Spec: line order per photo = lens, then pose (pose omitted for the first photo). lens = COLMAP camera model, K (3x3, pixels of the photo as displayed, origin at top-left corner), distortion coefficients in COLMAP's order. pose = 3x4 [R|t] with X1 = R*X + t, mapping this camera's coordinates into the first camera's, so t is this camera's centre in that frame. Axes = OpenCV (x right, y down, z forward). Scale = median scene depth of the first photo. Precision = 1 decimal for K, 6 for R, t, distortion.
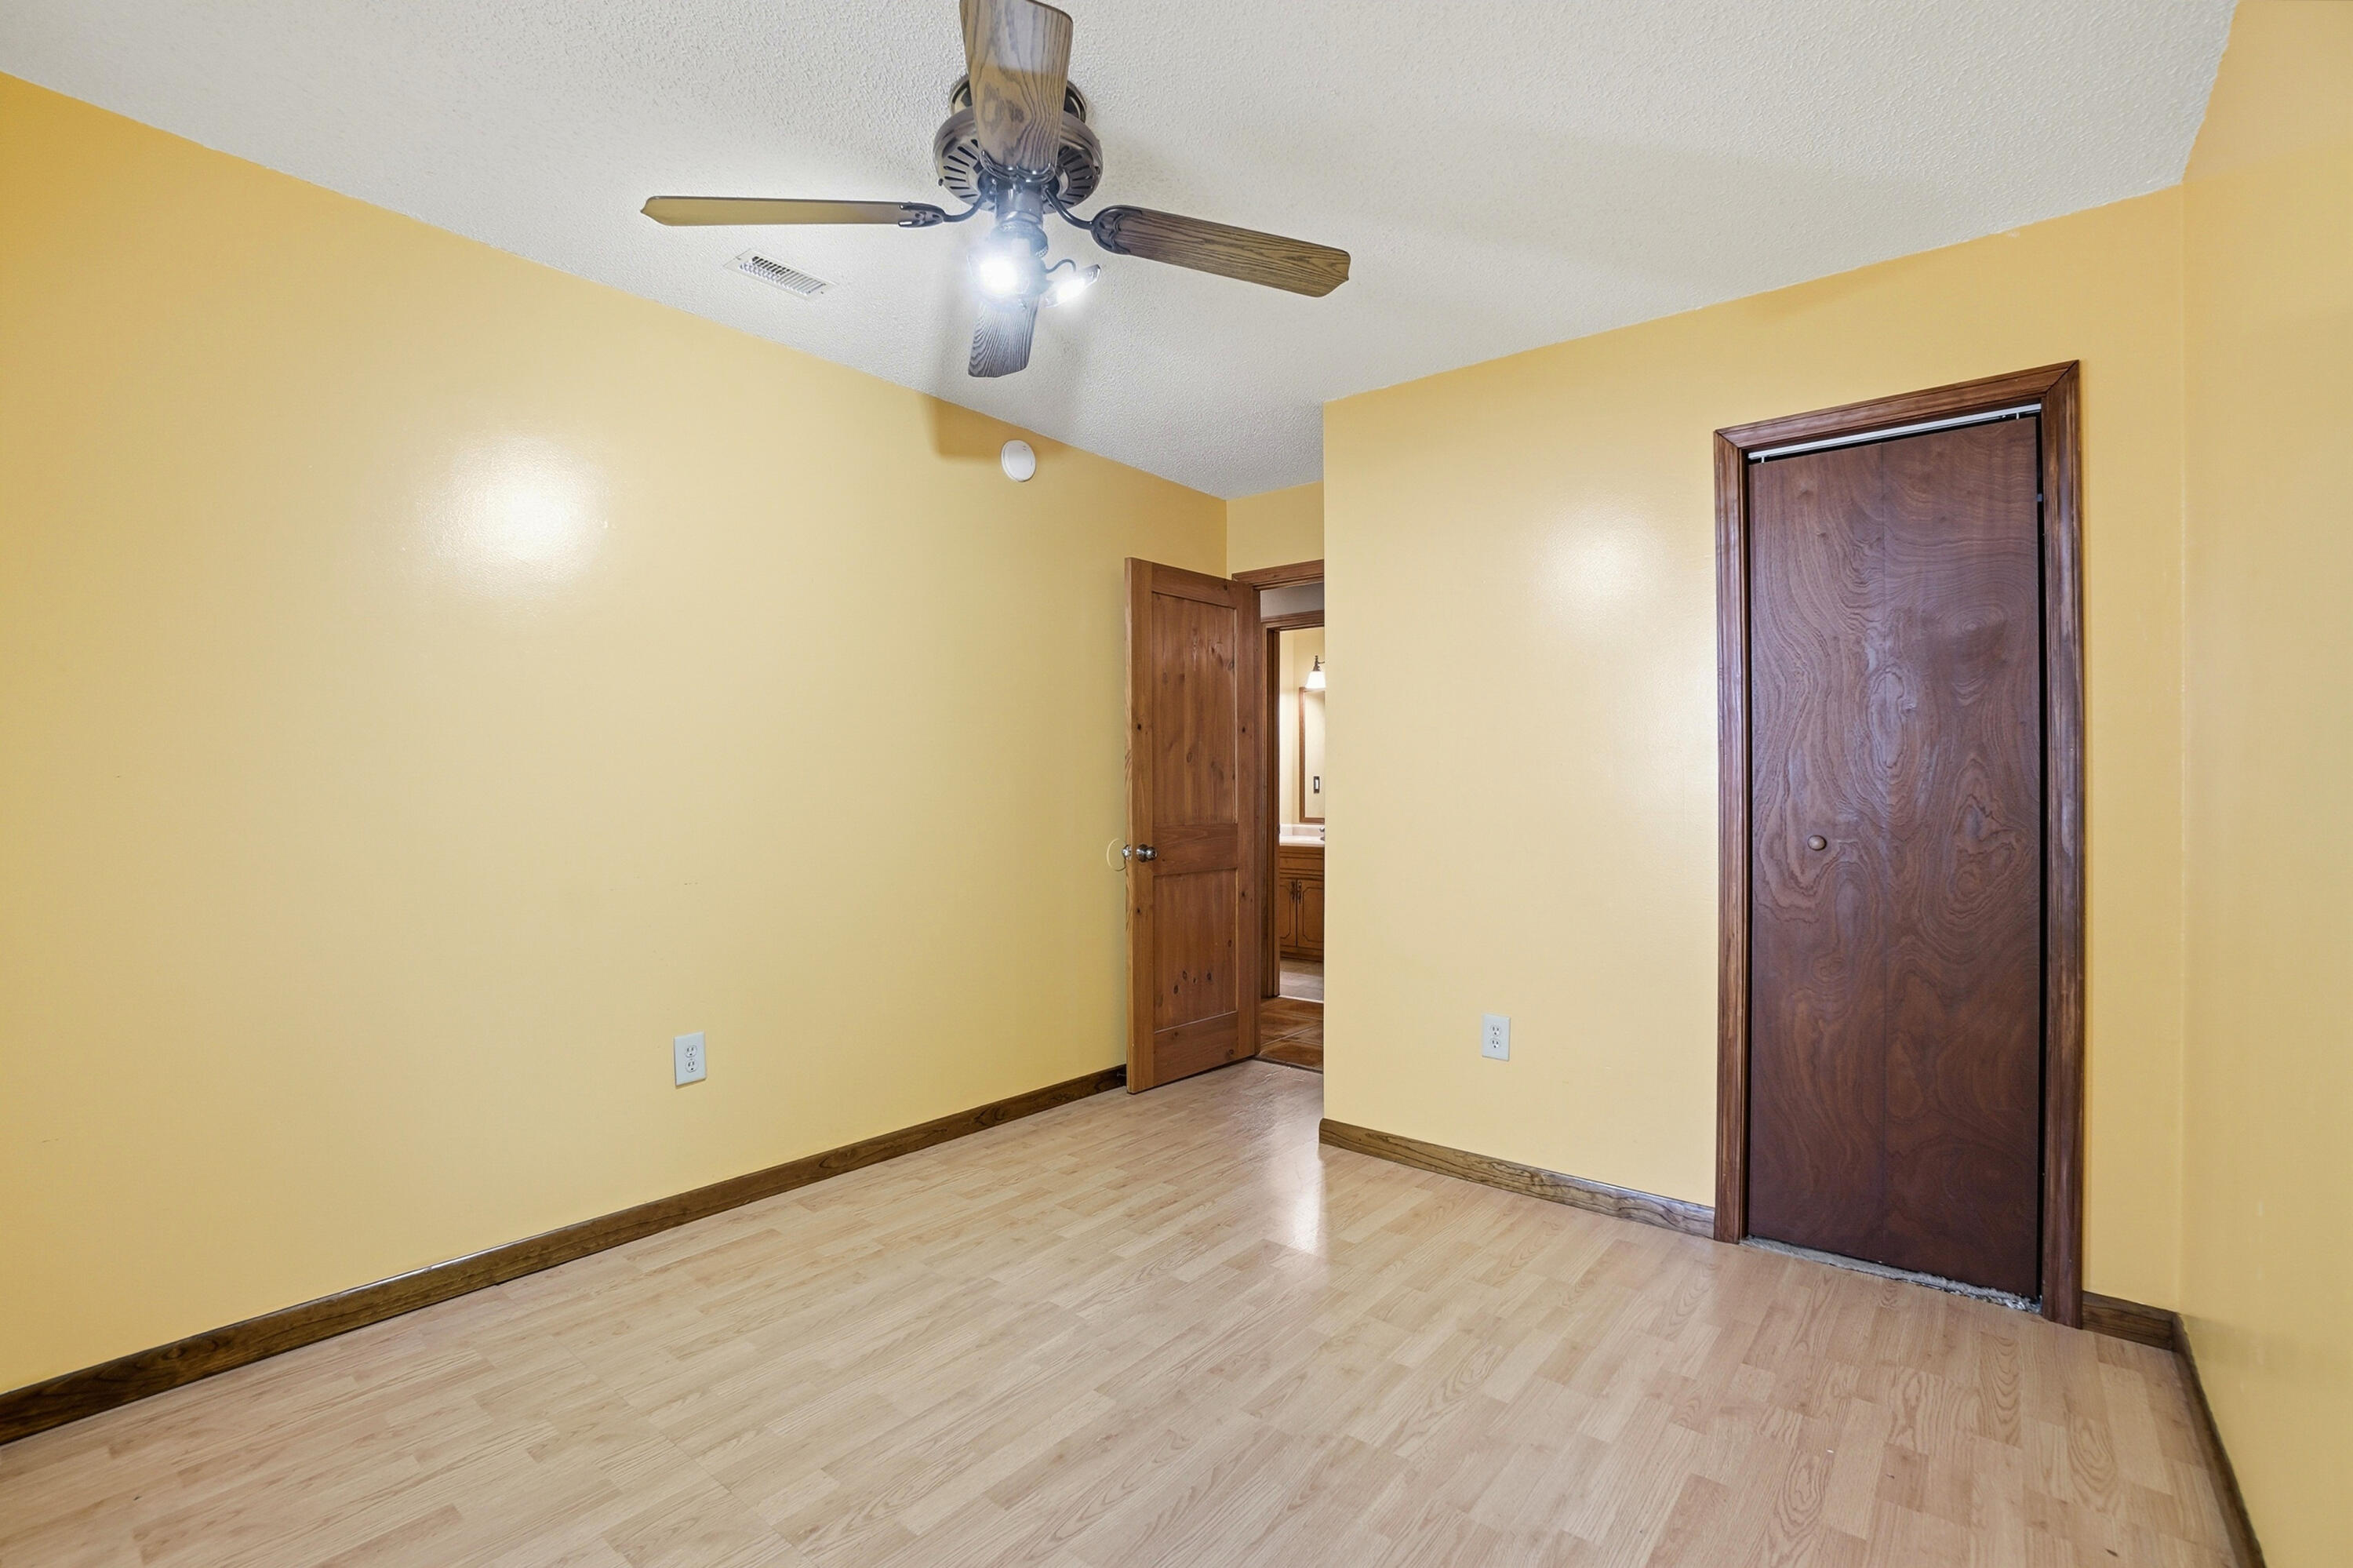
lens RADIAL K [[1063.6, 0, 1171.0], [0, 1063.6, 788.5], [0, 0, 1]] dist [-0.071308, 0.027496]
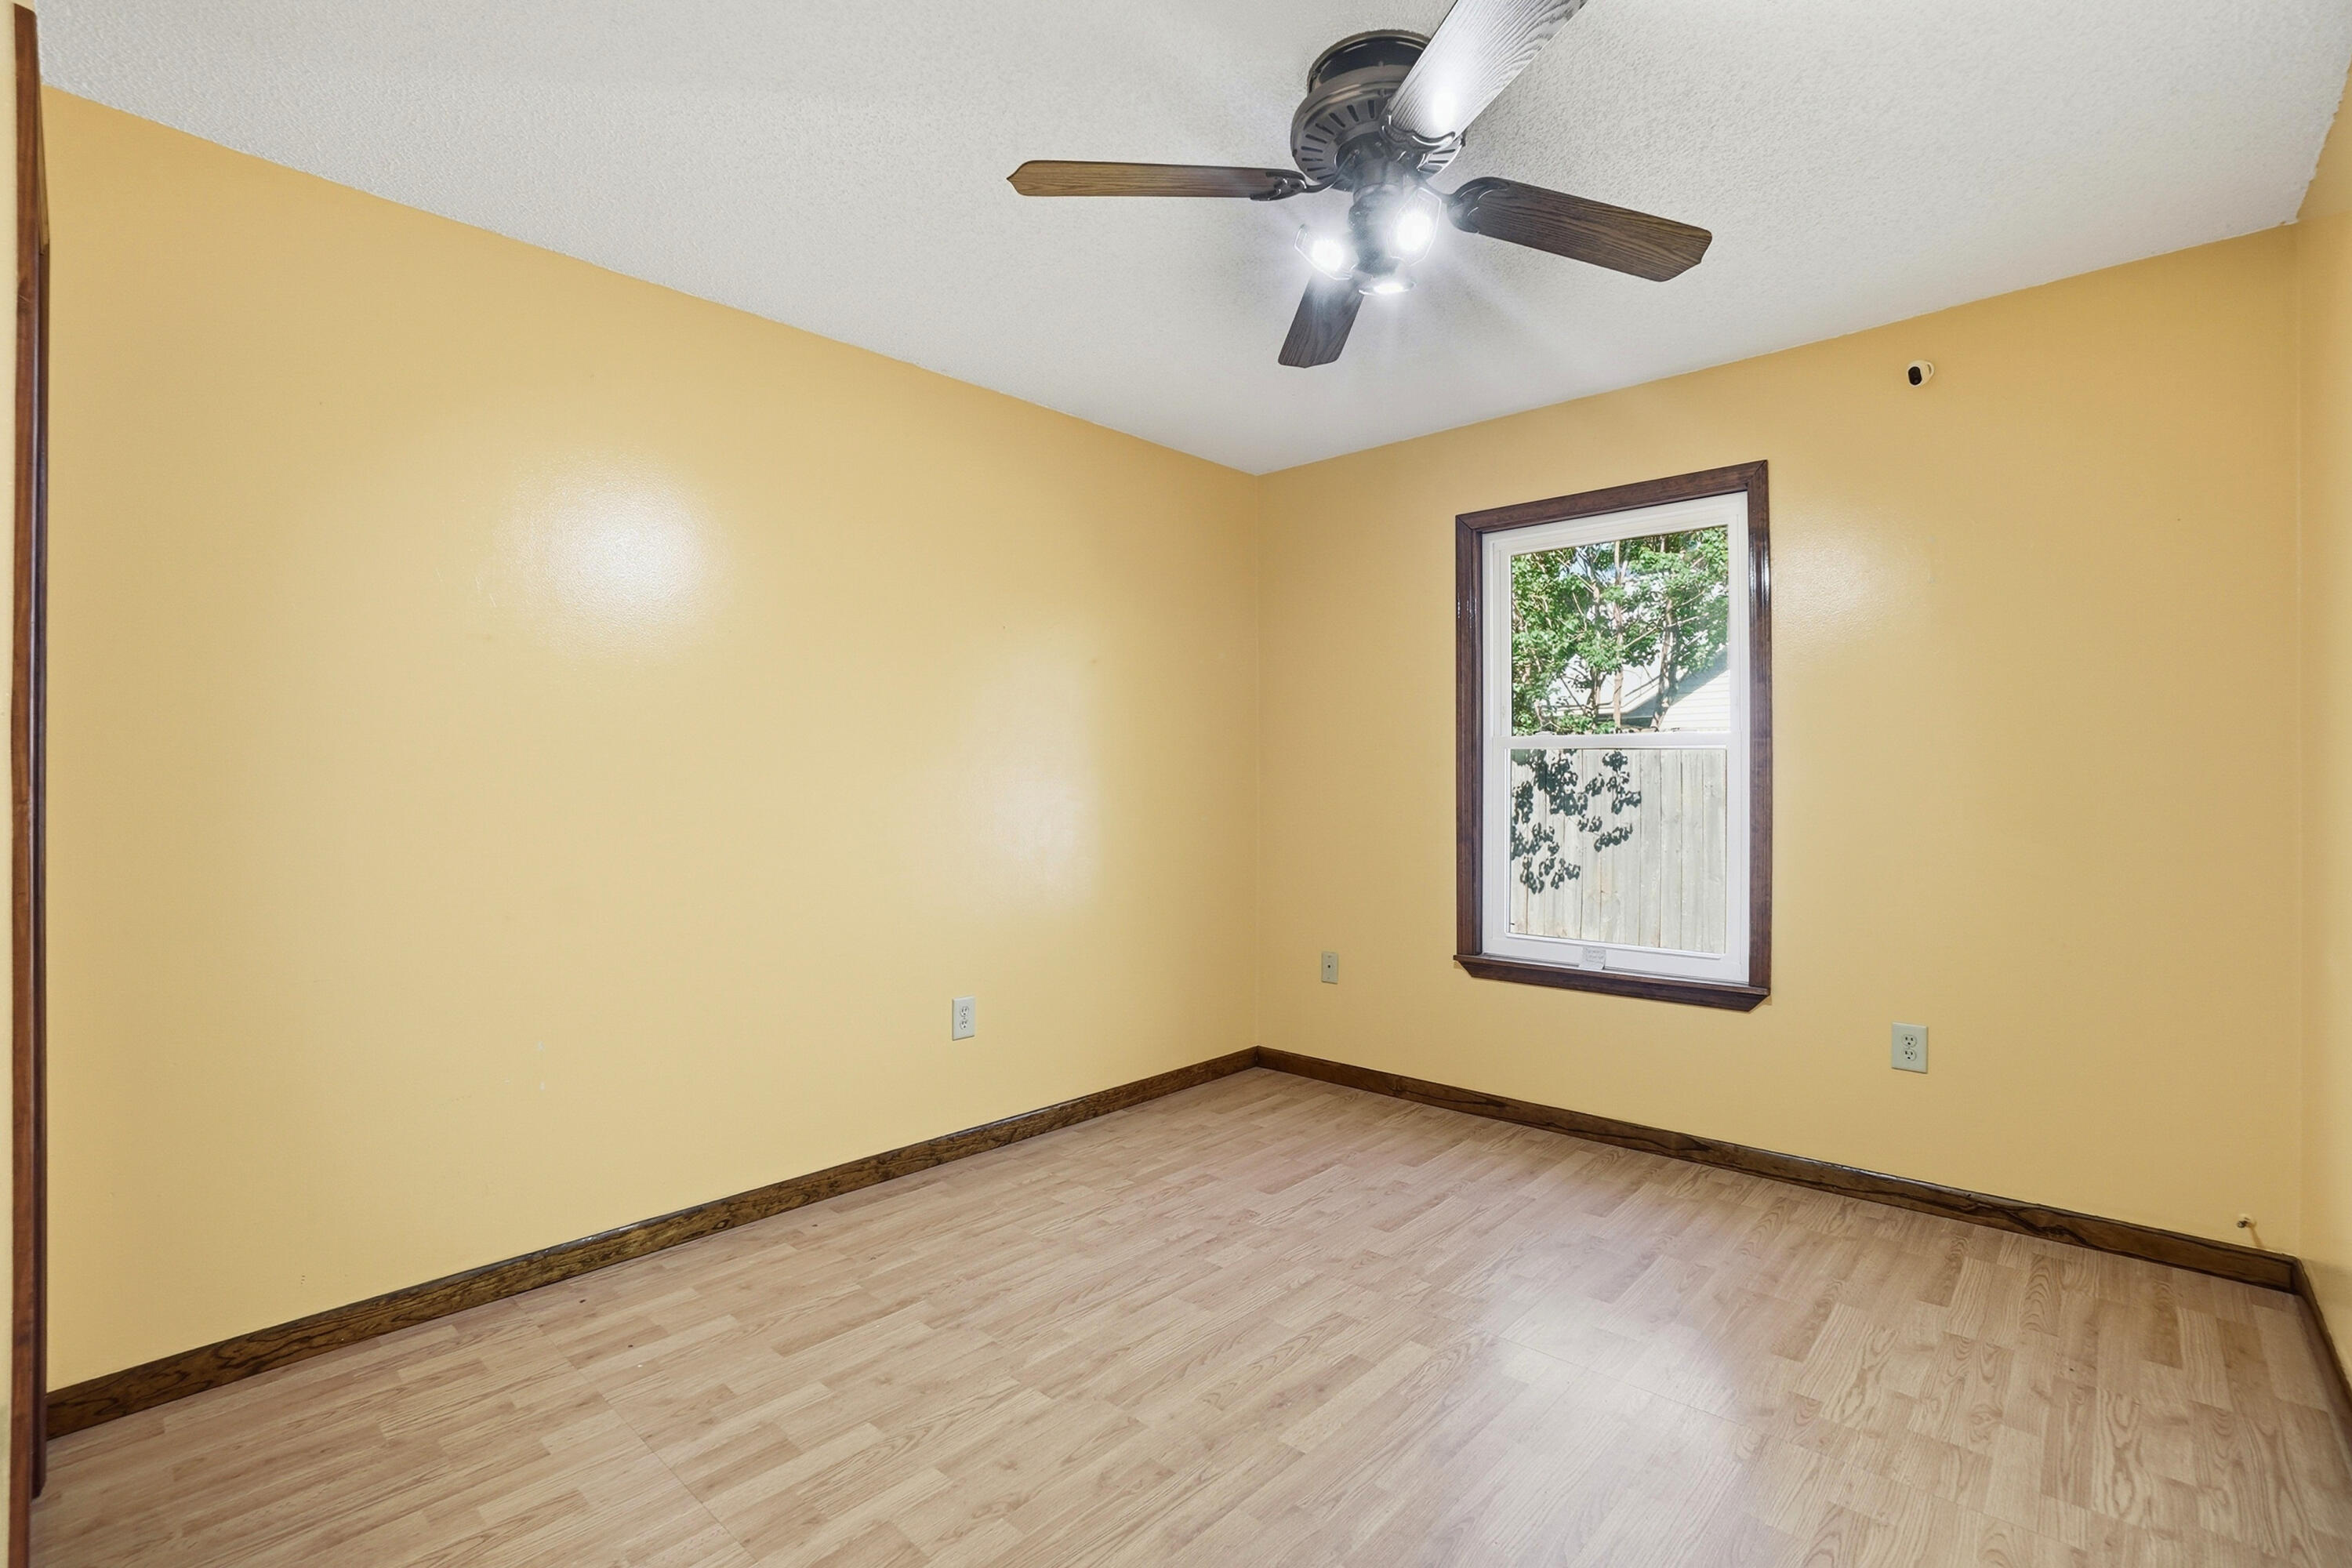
lens RADIAL K [[1063.1, 0, 1170.5], [0, 1063.1, 788.5], [0, 0, 1]] dist [-0.071308, 0.027496]
pose [[-0.998257, -0.003203, 0.058930, -0.009504], [-0.002782, 0.999970, 0.007218, -0.003153], [-0.058951, 0.007041, -0.998236, 1.992644]]
